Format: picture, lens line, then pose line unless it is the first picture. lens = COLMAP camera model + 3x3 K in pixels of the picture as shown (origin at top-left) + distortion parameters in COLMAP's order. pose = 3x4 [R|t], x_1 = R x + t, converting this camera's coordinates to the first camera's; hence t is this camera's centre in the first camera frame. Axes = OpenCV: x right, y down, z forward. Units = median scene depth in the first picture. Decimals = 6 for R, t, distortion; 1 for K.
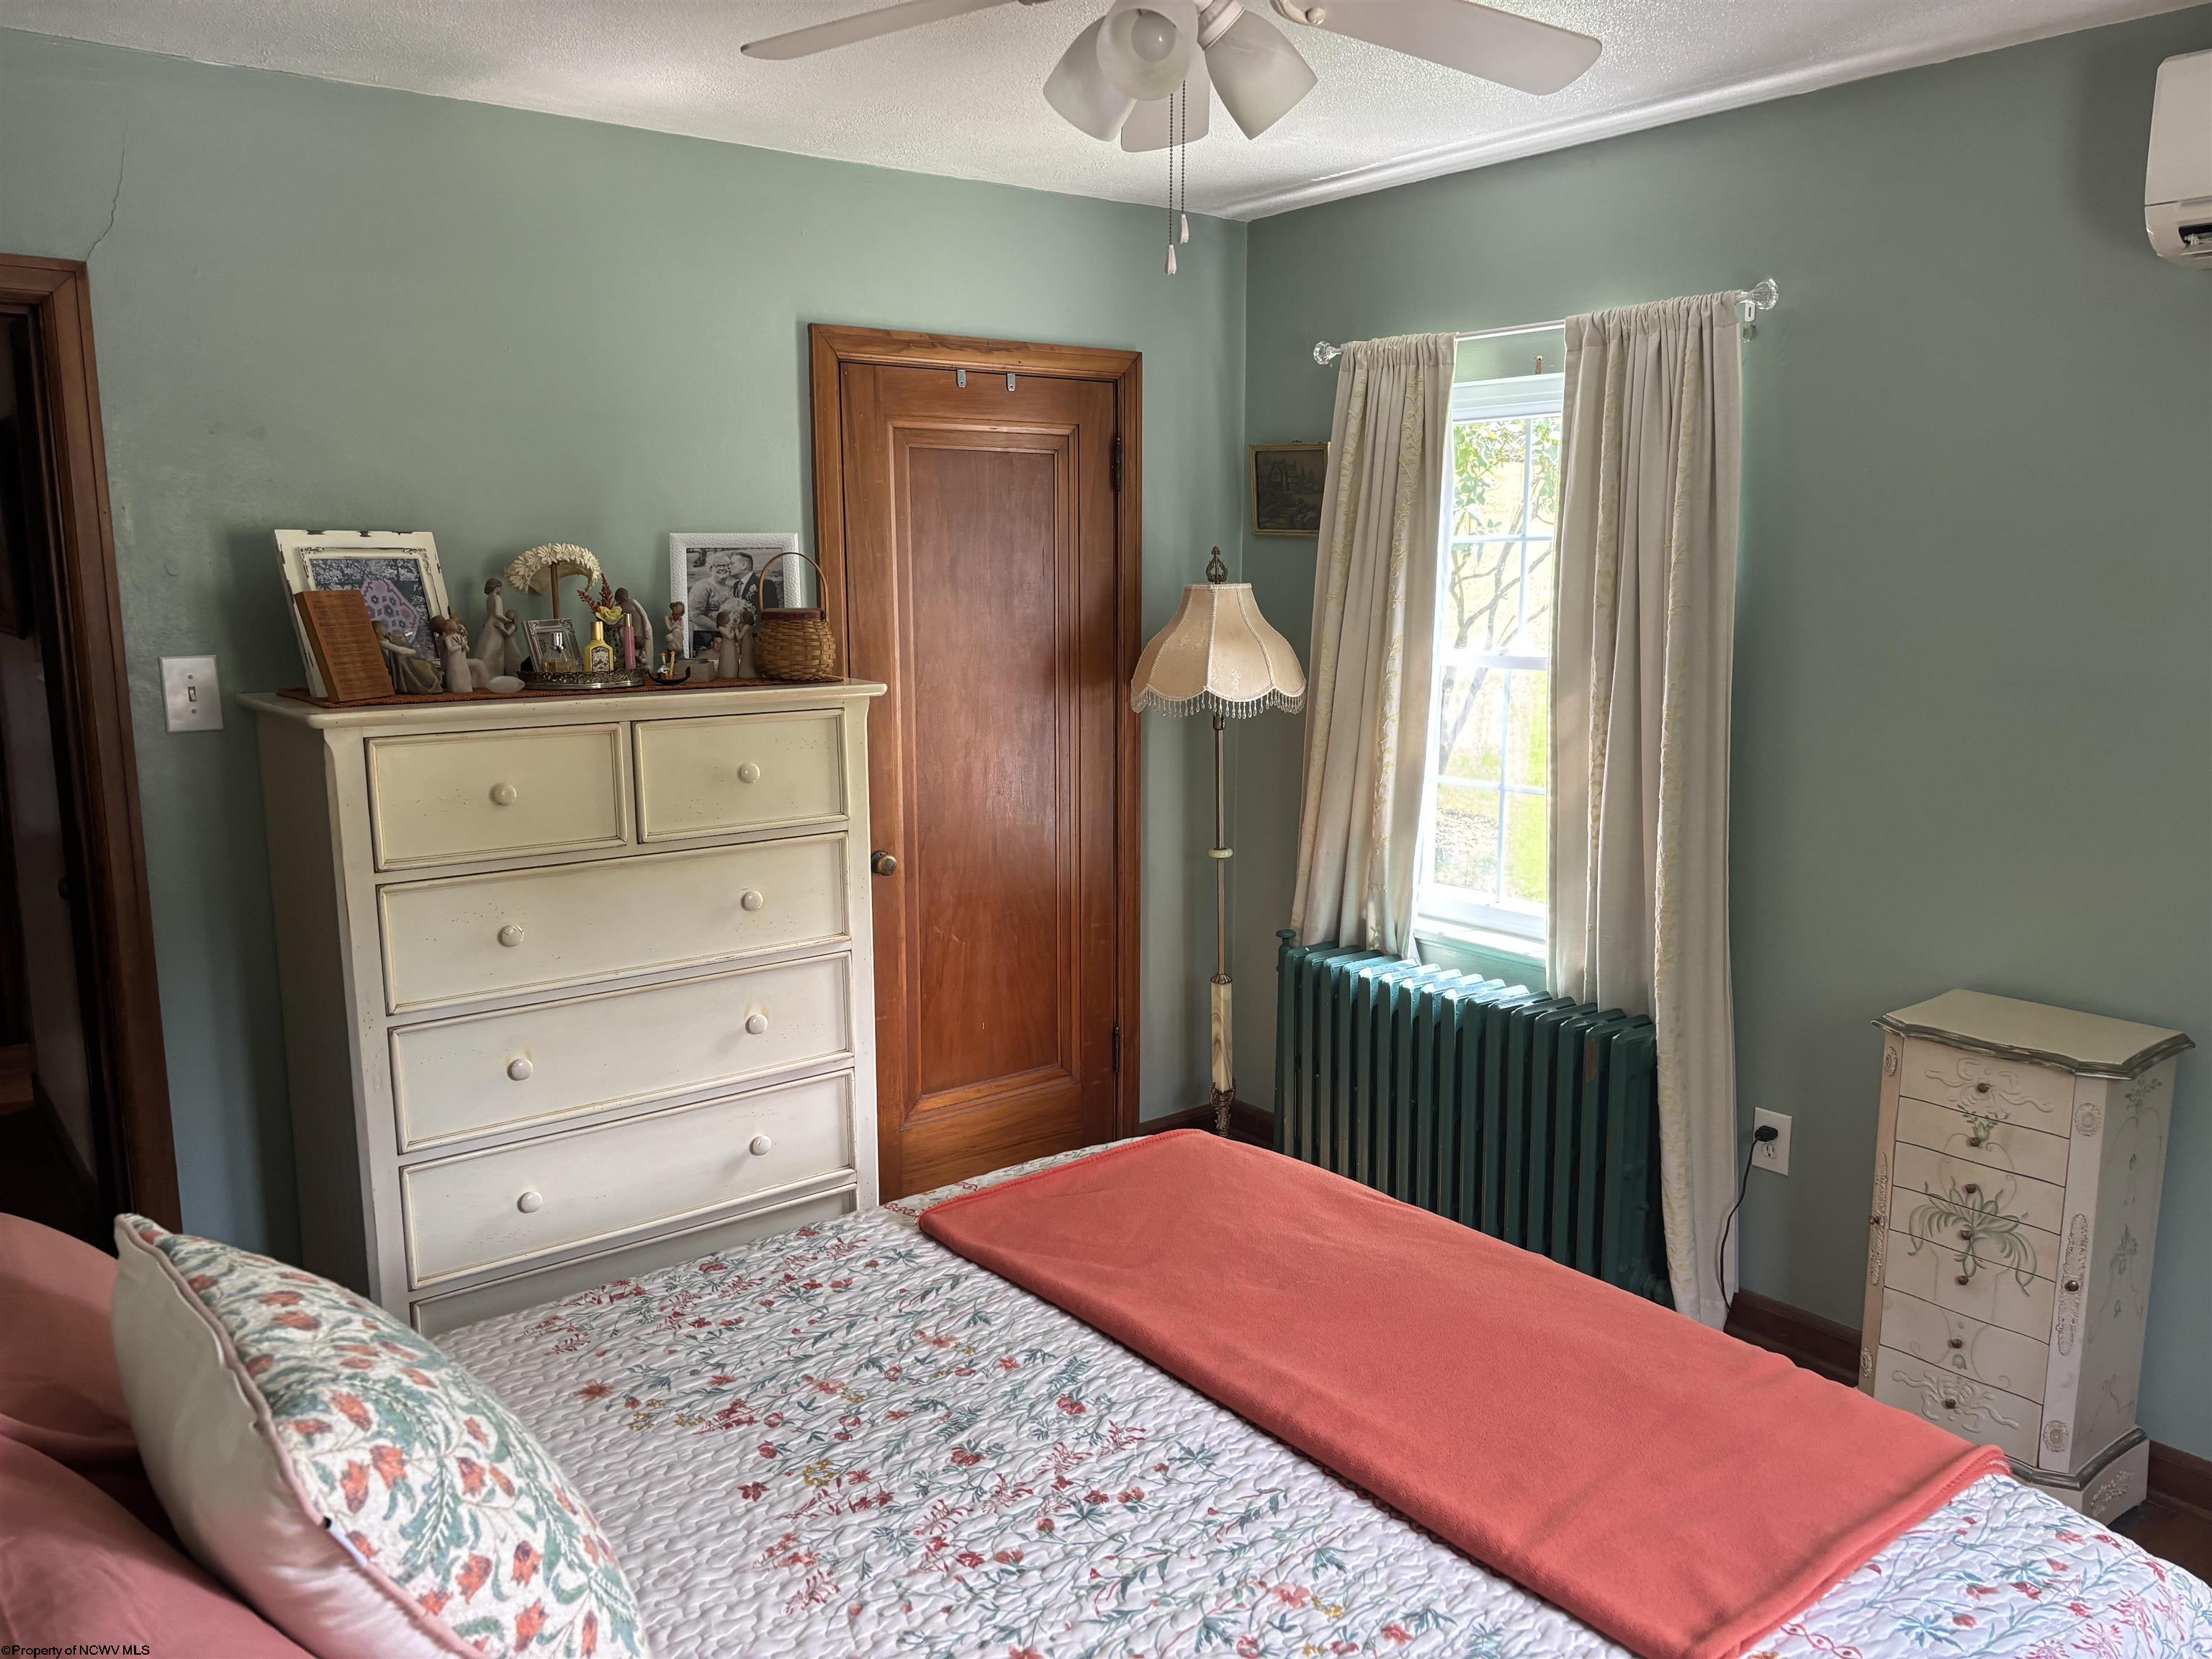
lens RADIAL K [[1661.3, 0, 1106.0], [0, 1661.3, 829.5], [0, 0, 1]] dist [0.005437, -0.002434]
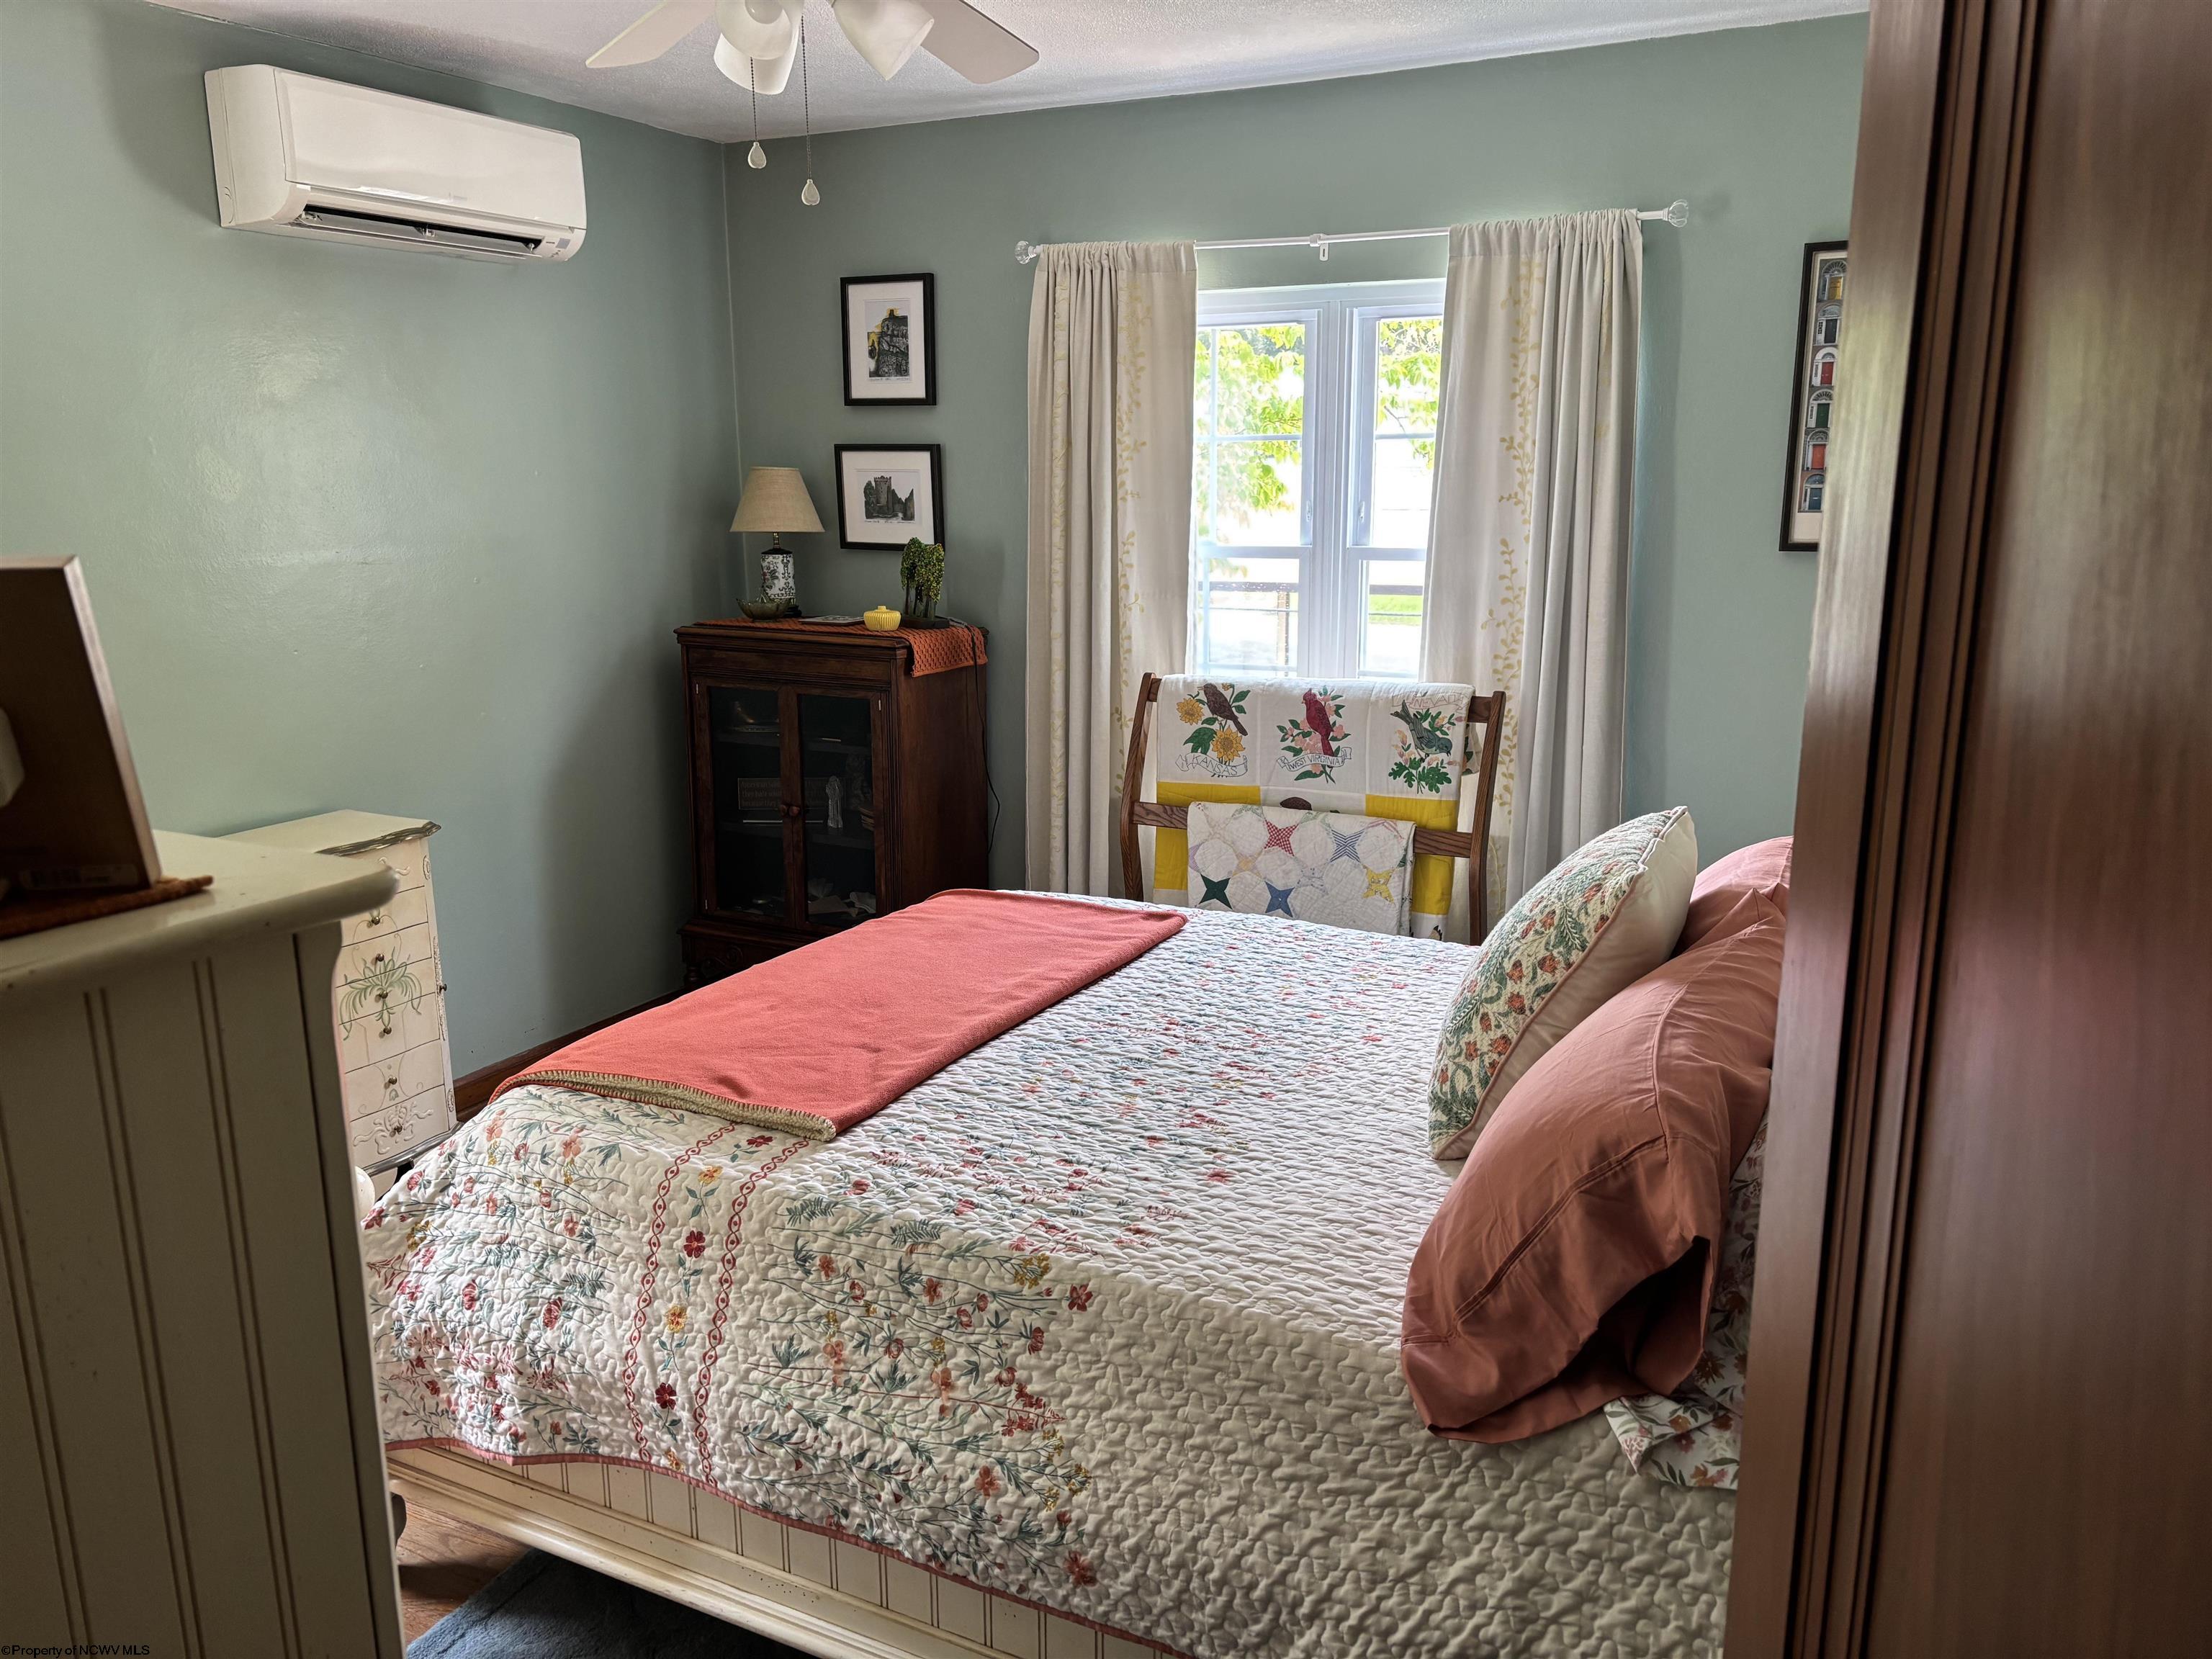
lens RADIAL K [[1661.3, 0, 1106.0], [0, 1661.3, 829.5], [0, 0, 1]] dist [0.005437, -0.002434]
pose [[-0.415170, -0.191940, 0.889265, -0.991494], [0.155426, 0.948153, 0.277215, -0.172882], [-0.896368, 0.253307, -0.363813, 1.133012]]
